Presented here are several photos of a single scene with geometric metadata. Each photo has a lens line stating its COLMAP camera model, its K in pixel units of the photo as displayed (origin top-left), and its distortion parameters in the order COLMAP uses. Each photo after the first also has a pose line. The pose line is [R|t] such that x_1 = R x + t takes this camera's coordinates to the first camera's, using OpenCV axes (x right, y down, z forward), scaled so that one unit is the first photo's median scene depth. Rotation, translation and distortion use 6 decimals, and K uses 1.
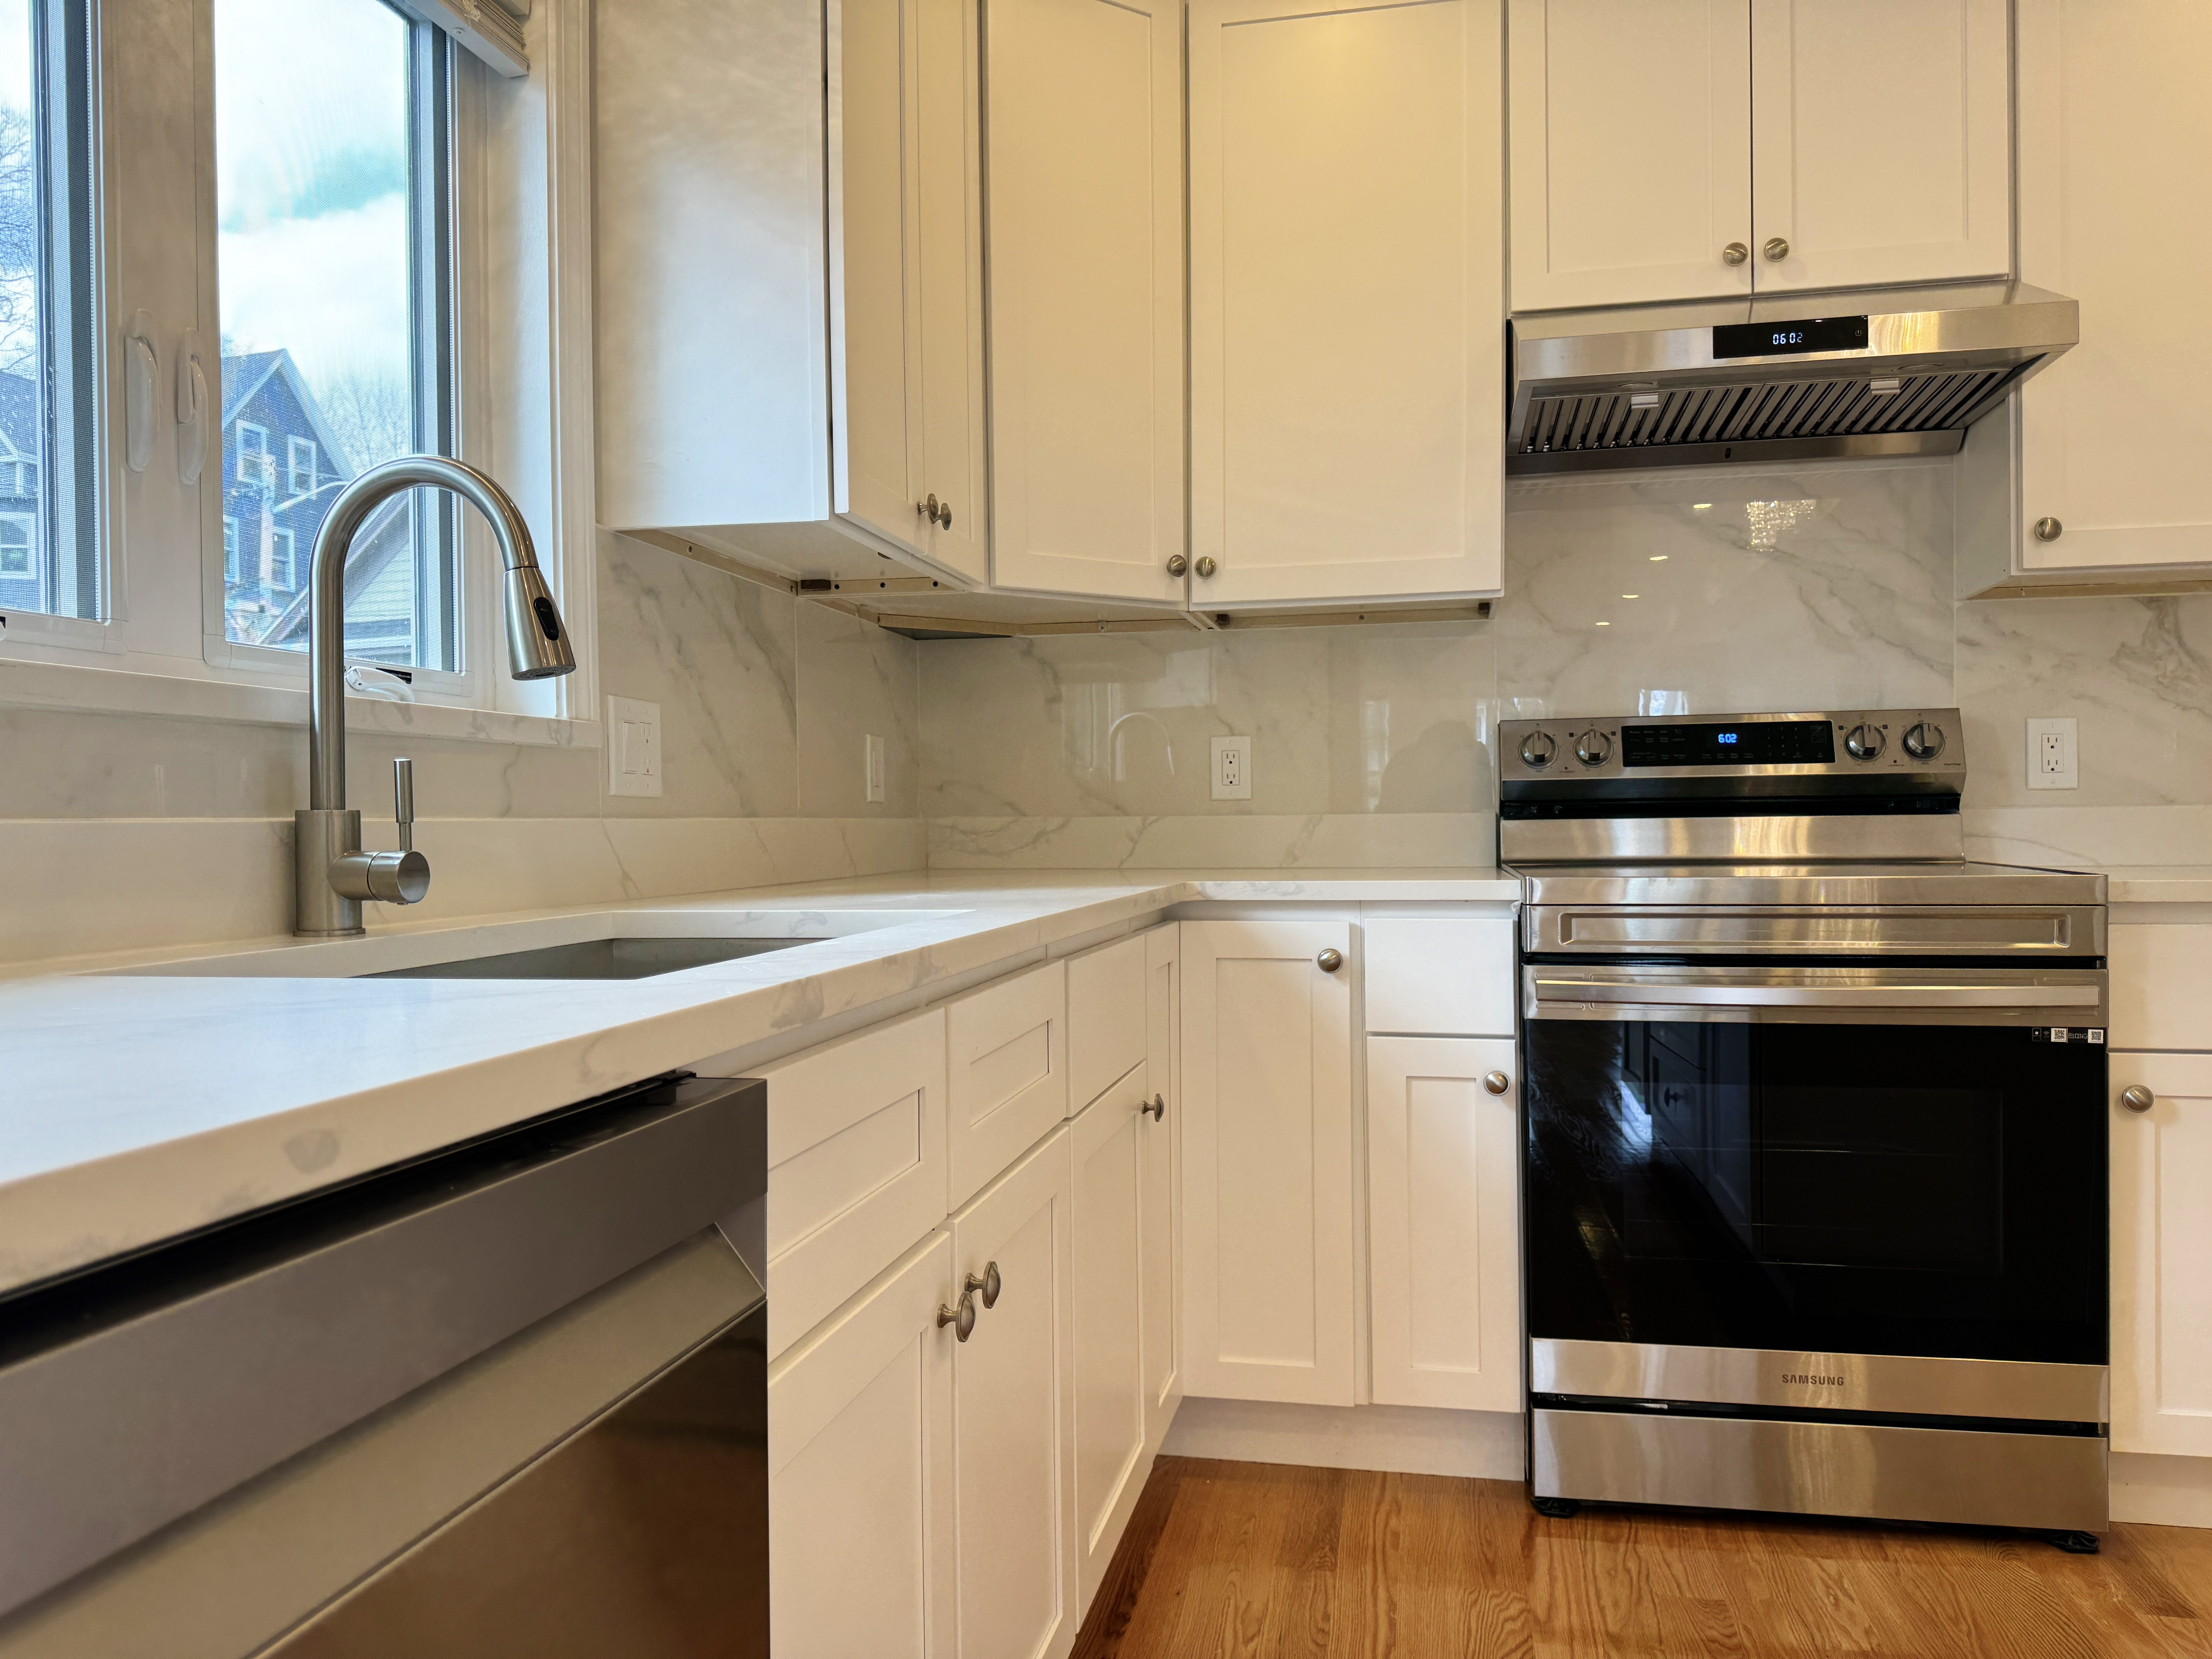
lens RADIAL K [[1543.9, 0, 1106.0], [0, 1543.9, 829.5], [0, 0, 1]] dist [0.101716, -0.154387]
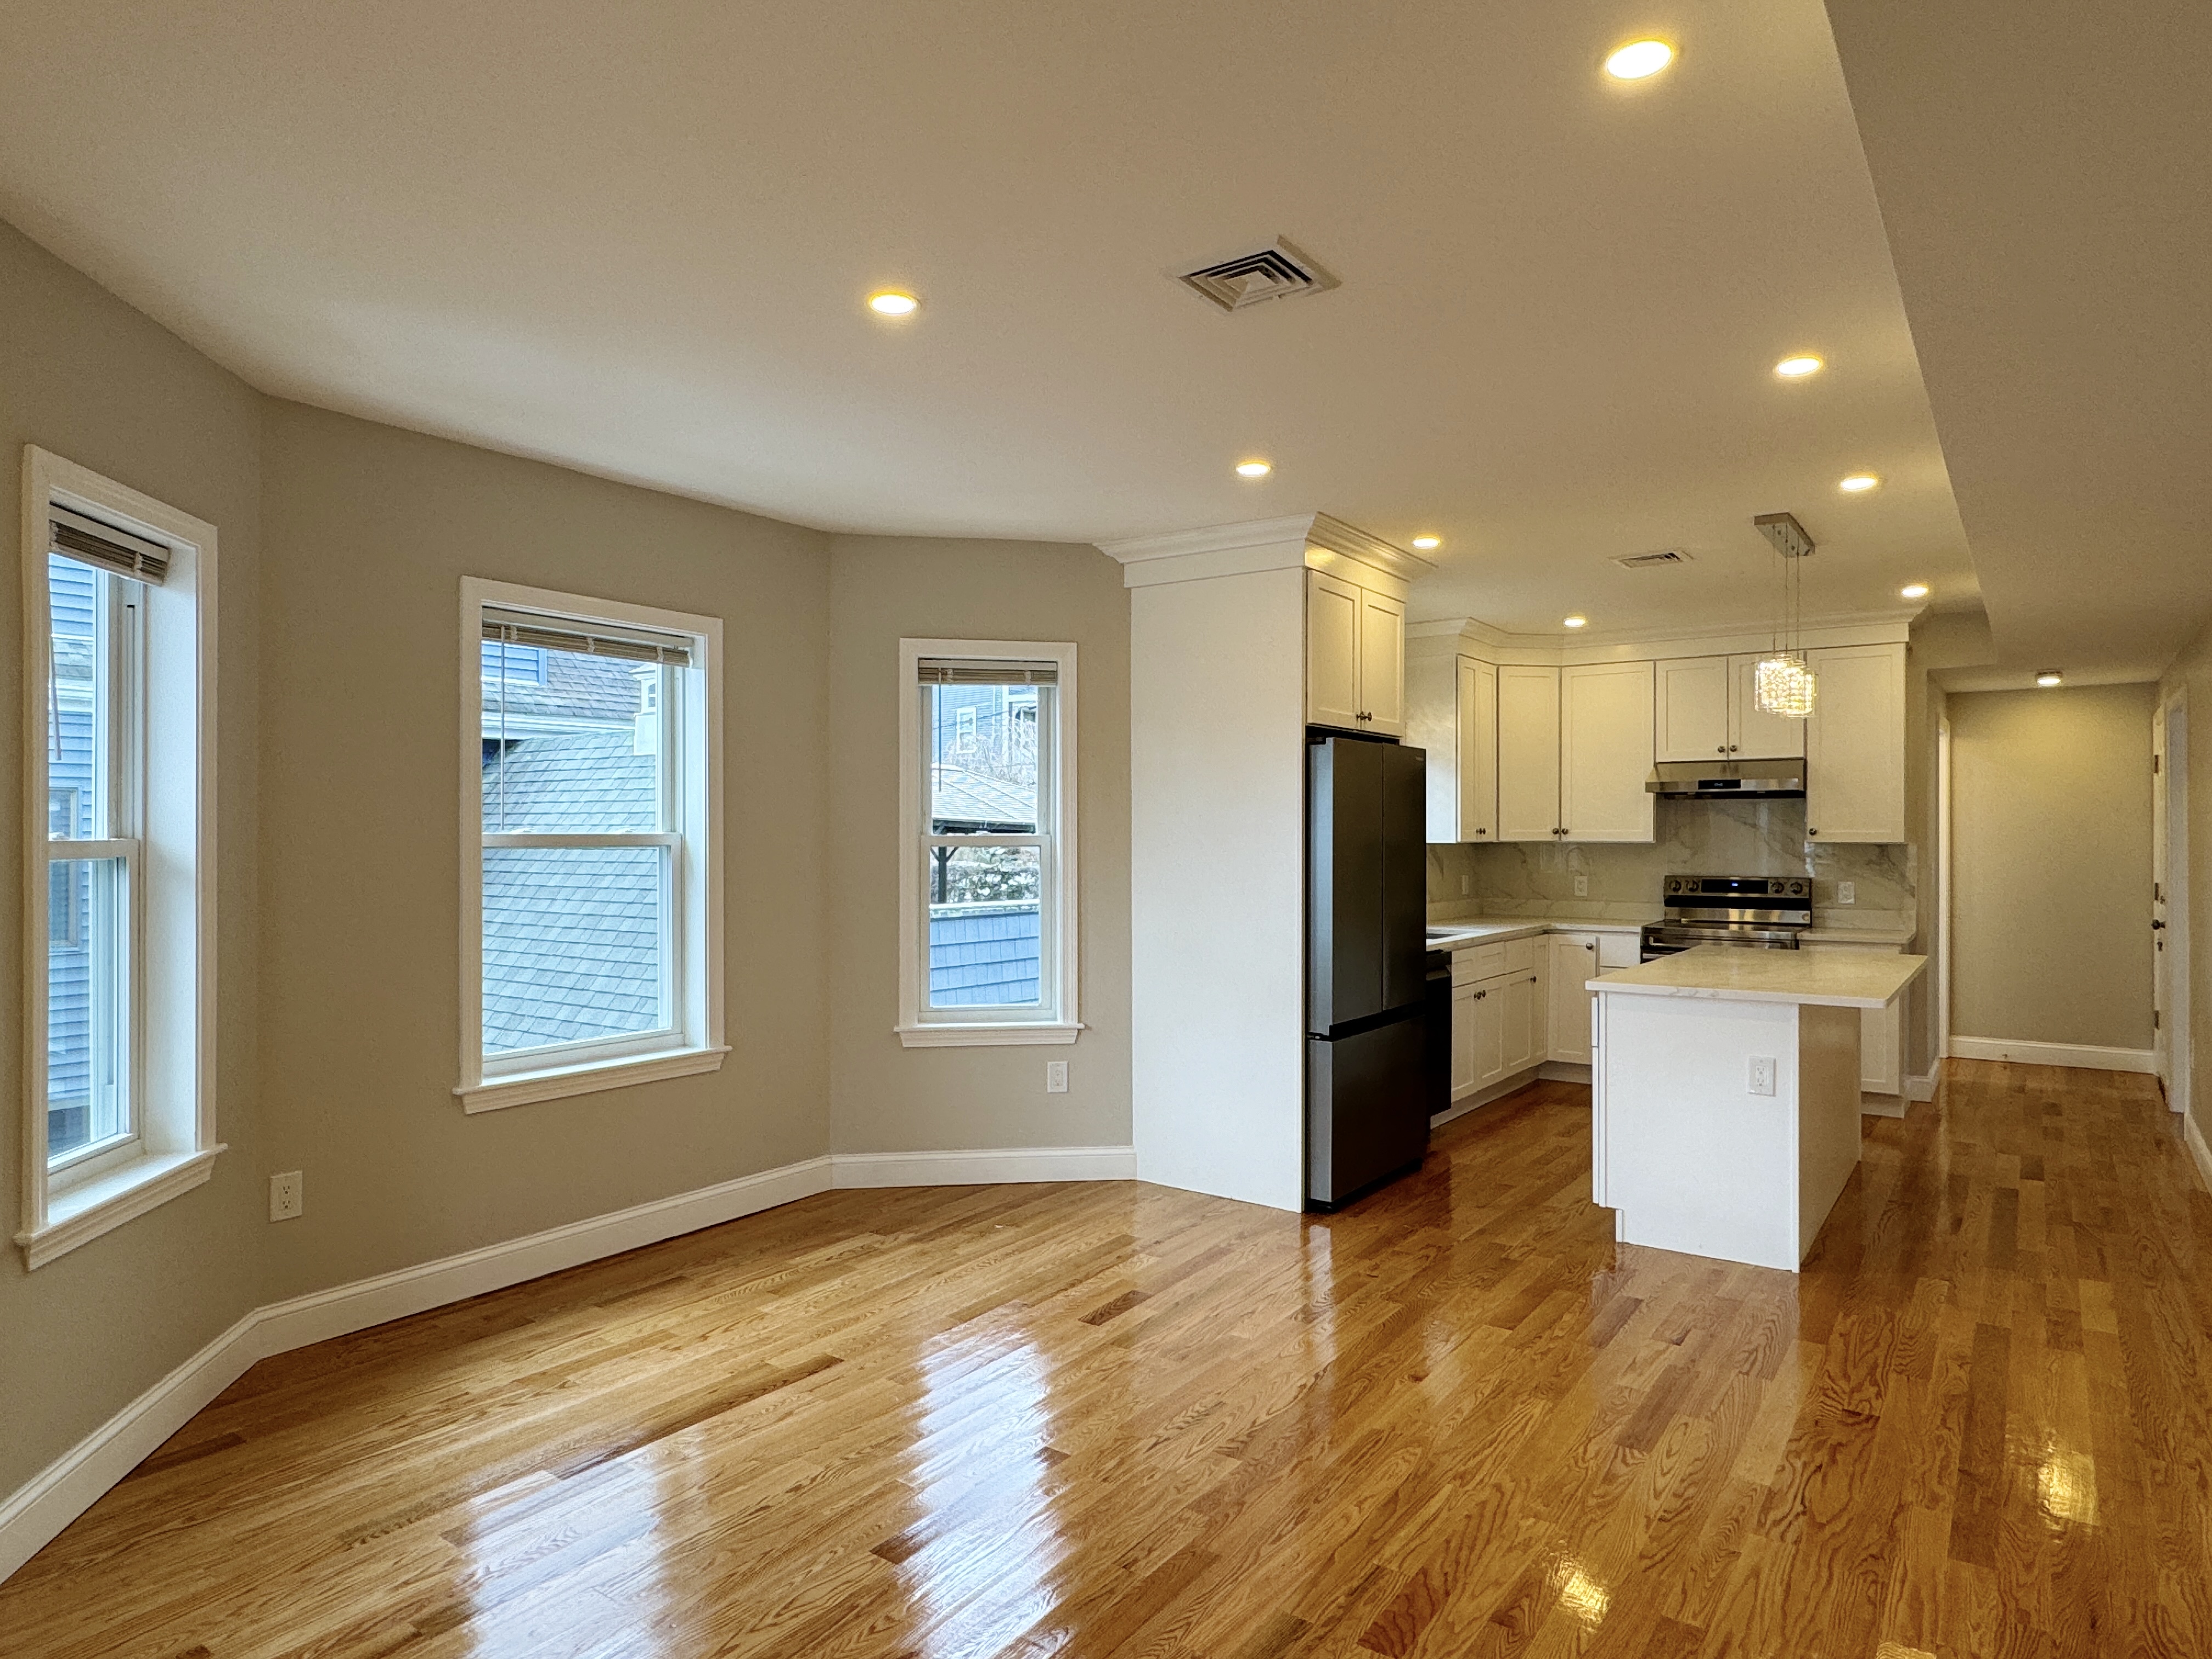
lens RADIAL K [[1286.1, 0, 1106.0], [0, 1286.1, 829.5], [0, 0, 1]] dist [-0.004579, 0.000538]
pose [[0.911379, 0.010521, -0.411433, 0.354894], [-0.012674, 0.999917, -0.002505, -0.175236], [0.411372, 0.007498, 0.911437, -2.324424]]
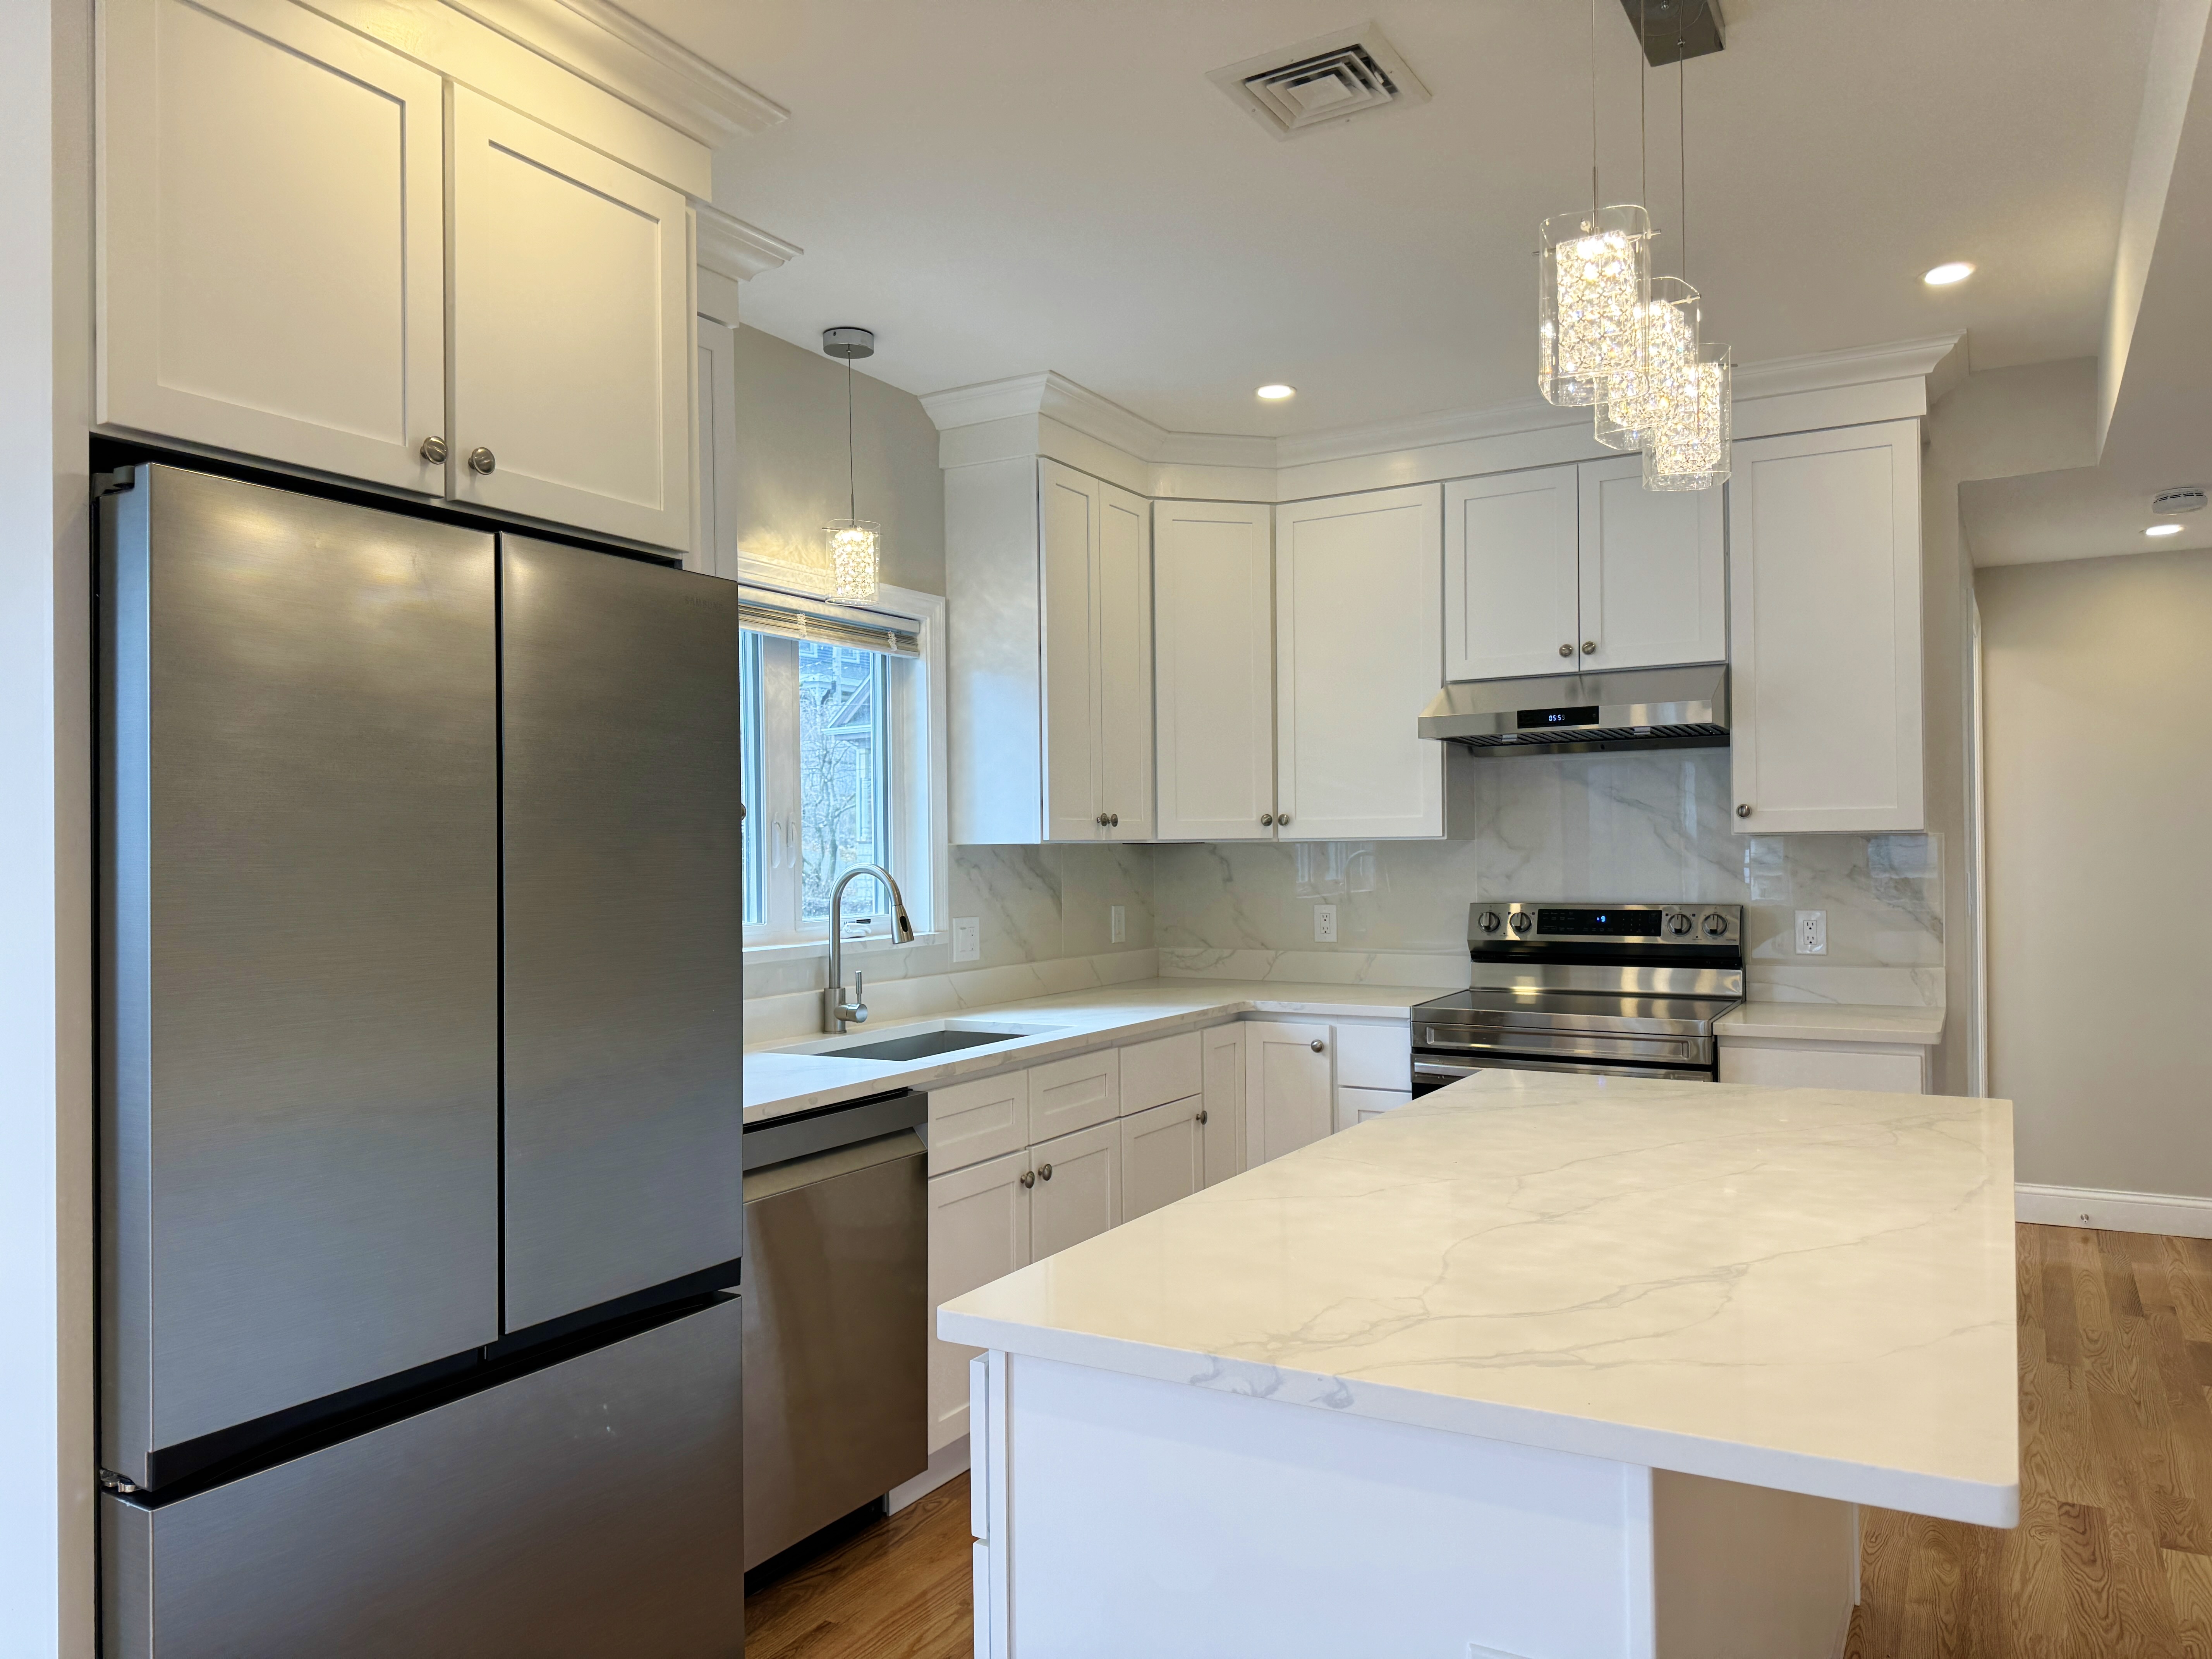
lens RADIAL K [[1543.9, 0, 1106.0], [0, 1543.9, 829.5], [0, 0, 1]] dist [0.101716, -0.154387]
pose [[0.949117, -0.003466, -0.314905, 0.493537], [-0.001015, 0.999901, -0.014065, -0.151609], [0.314923, 0.013669, 0.949019, -0.872670]]
